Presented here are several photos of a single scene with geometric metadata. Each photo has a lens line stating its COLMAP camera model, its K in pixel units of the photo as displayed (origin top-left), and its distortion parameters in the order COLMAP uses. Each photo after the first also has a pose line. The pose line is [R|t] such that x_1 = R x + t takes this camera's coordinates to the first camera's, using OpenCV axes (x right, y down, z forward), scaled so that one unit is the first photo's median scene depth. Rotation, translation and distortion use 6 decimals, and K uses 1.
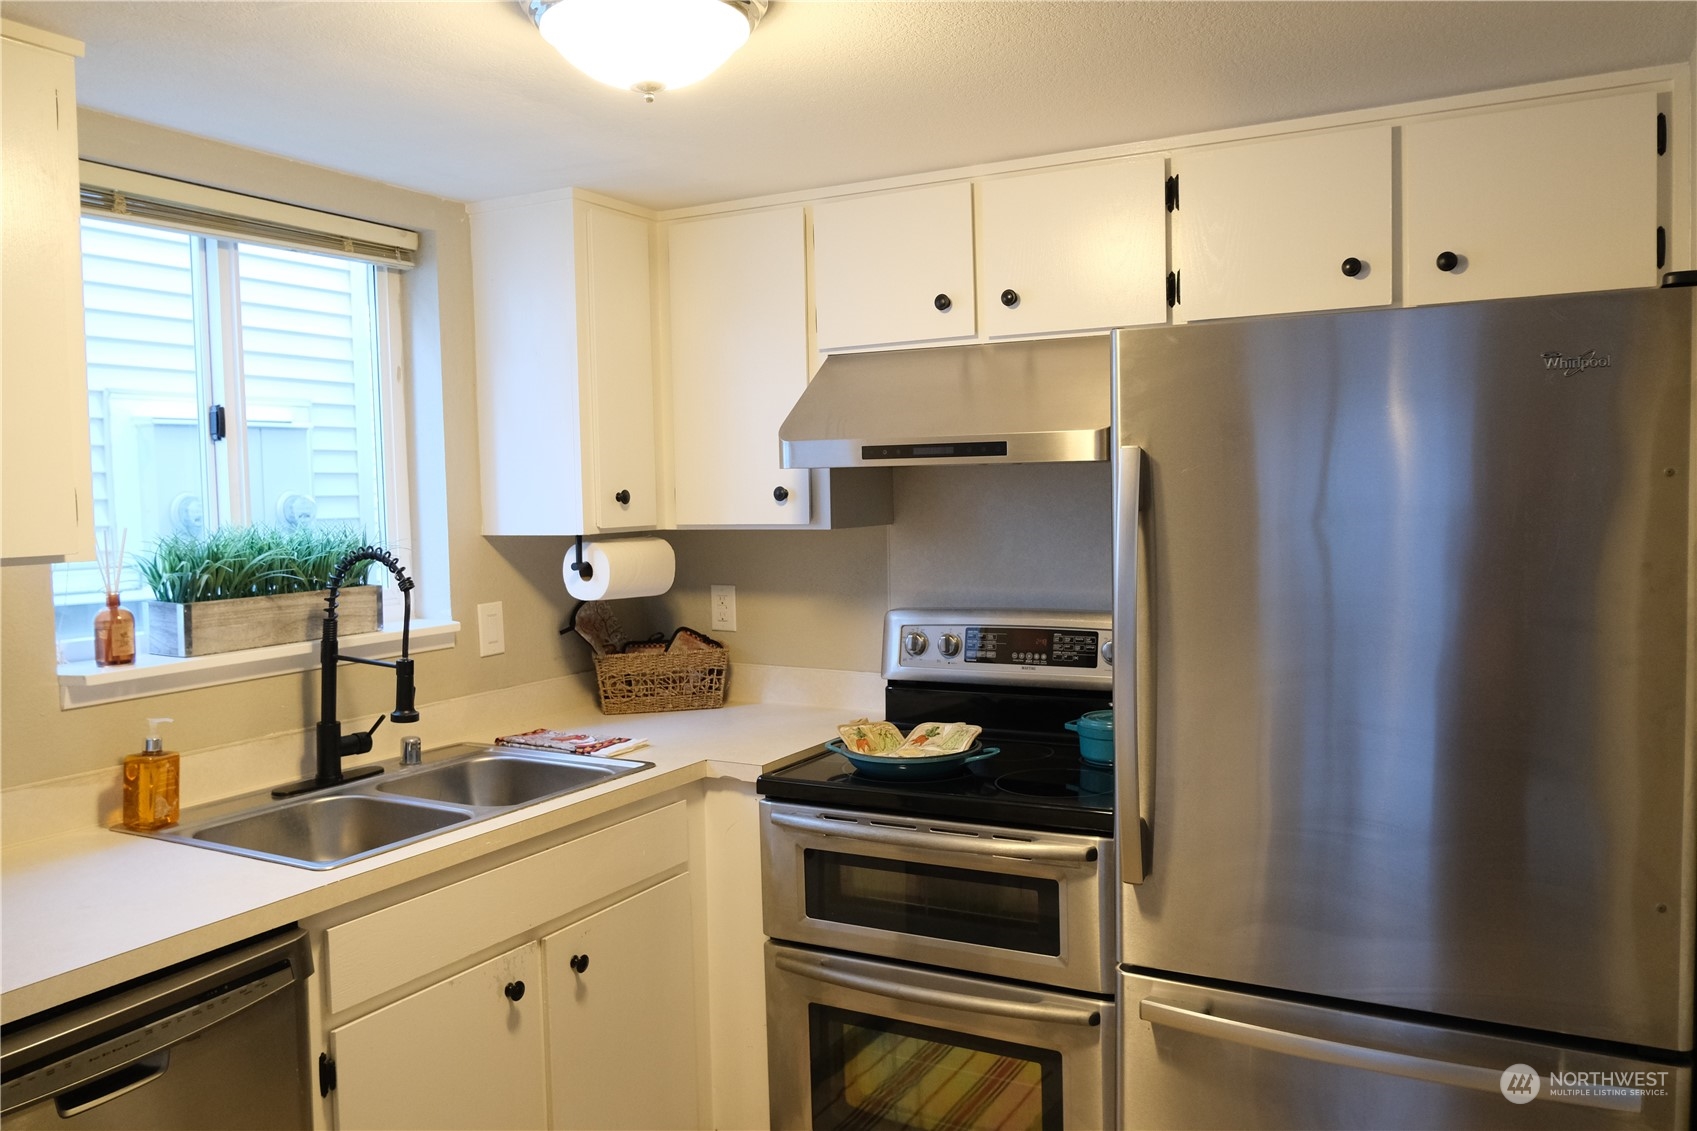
lens RADIAL K [[1294.1, 0, 848.0], [0, 1294.1, 558.3], [0, 0, 1]] dist [-0.063726, -0.001205]
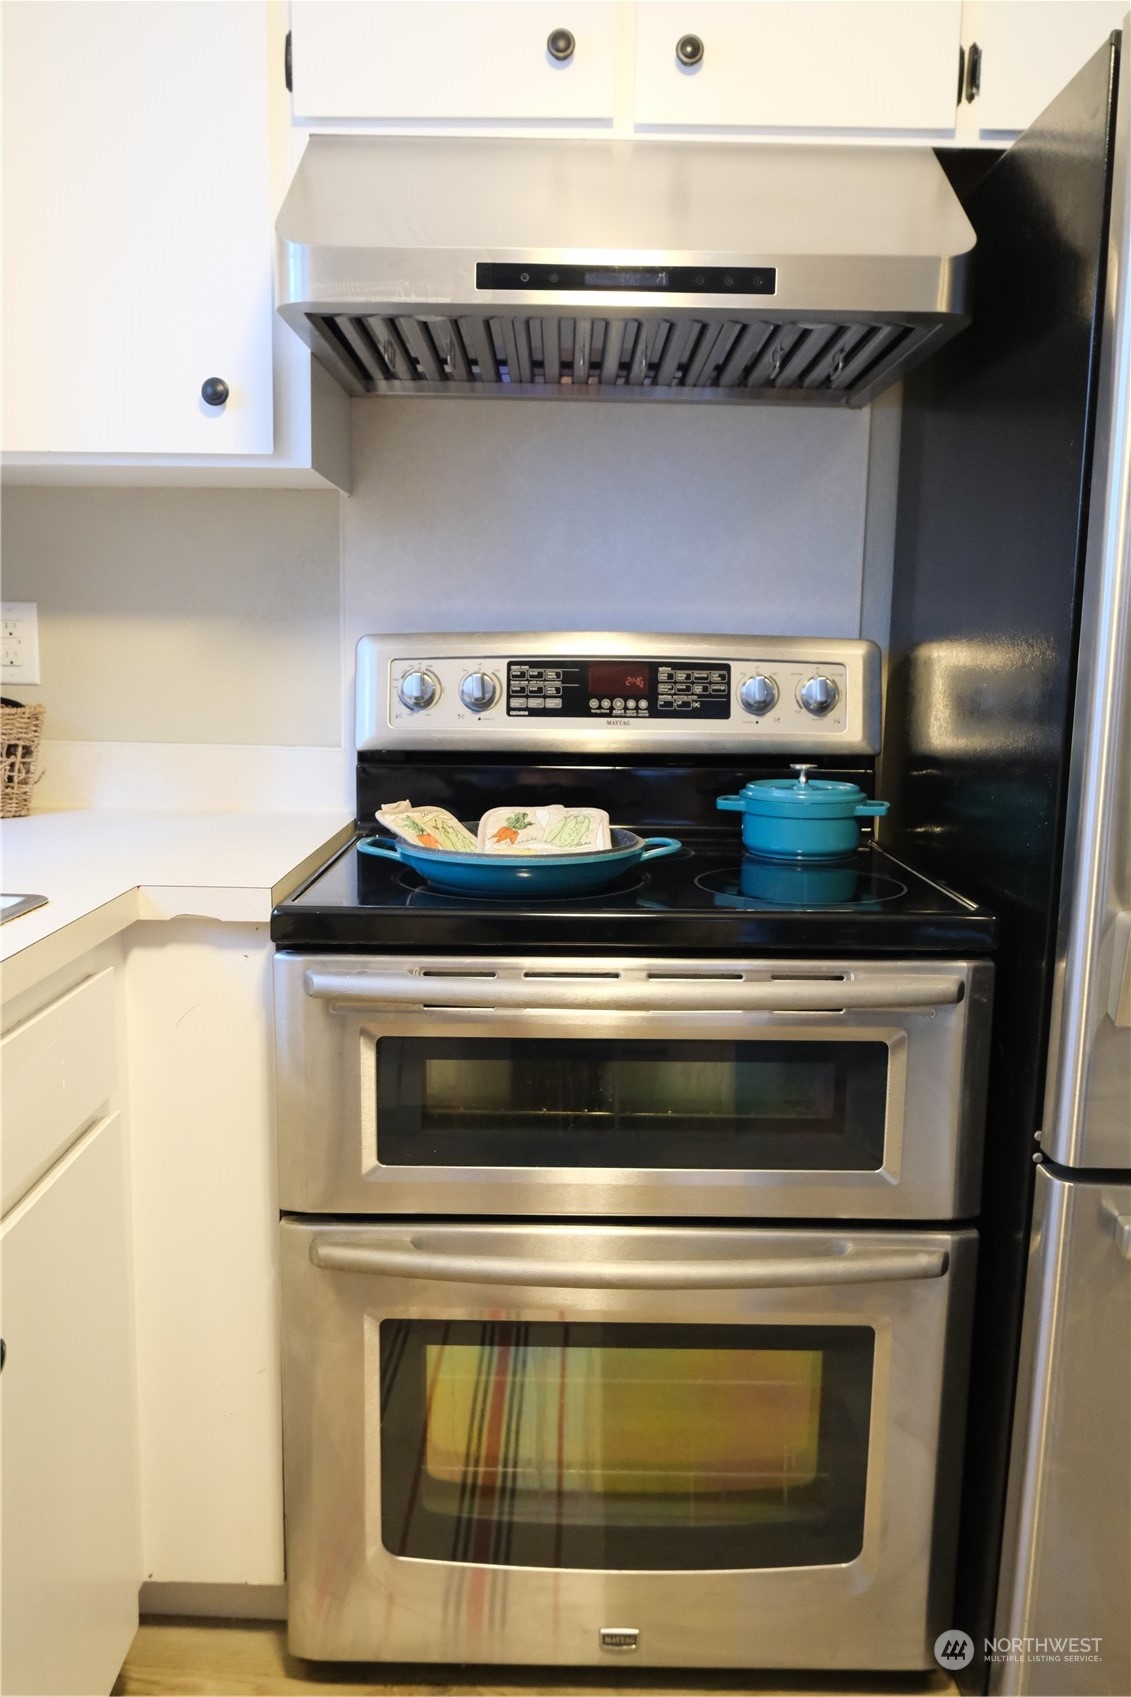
lens RADIAL K [[1292.2, 0, 568.1], [0, 1292.2, 856.3], [0, 0, 1]] dist [-0.011178, -0.002190]
pose [[0.875164, -0.041491, 0.482044, -0.193362], [-0.007878, 0.994962, 0.099943, 0.088154], [-0.483763, -0.091264, 0.870428, 0.458542]]
